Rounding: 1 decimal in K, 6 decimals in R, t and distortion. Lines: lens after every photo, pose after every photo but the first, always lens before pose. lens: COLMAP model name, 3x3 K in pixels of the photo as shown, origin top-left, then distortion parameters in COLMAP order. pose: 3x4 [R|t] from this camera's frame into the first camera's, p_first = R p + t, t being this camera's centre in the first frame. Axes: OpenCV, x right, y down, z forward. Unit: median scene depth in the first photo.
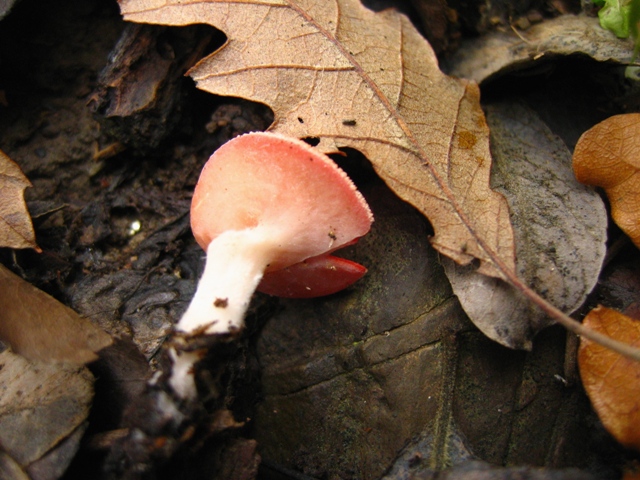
lens RADIAL K [[673.8, 0, 320.0], [0, 673.8, 240.0], [0, 0, 1]] dist [-0.162521, 0.146618]
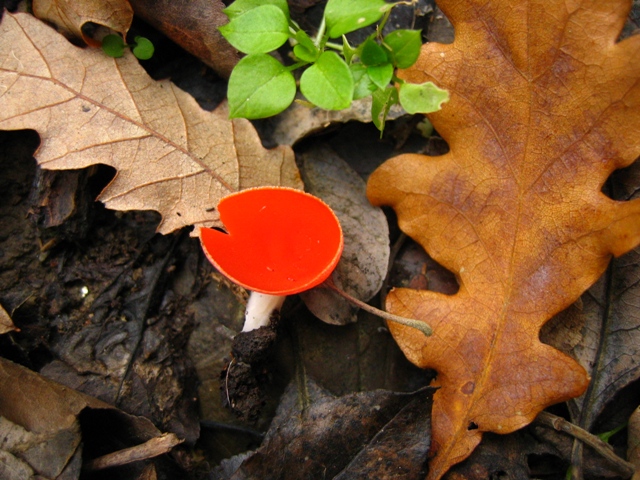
lens RADIAL K [[673.8, 0, 320.0], [0, 673.8, 240.0], [0, 0, 1]] dist [-0.162521, 0.146618]
pose [[0.966052, -0.236778, 0.103338, 0.099177], [0.218791, 0.962545, 0.160117, -0.265401], [-0.137380, -0.132072, 0.981674, -0.491697]]
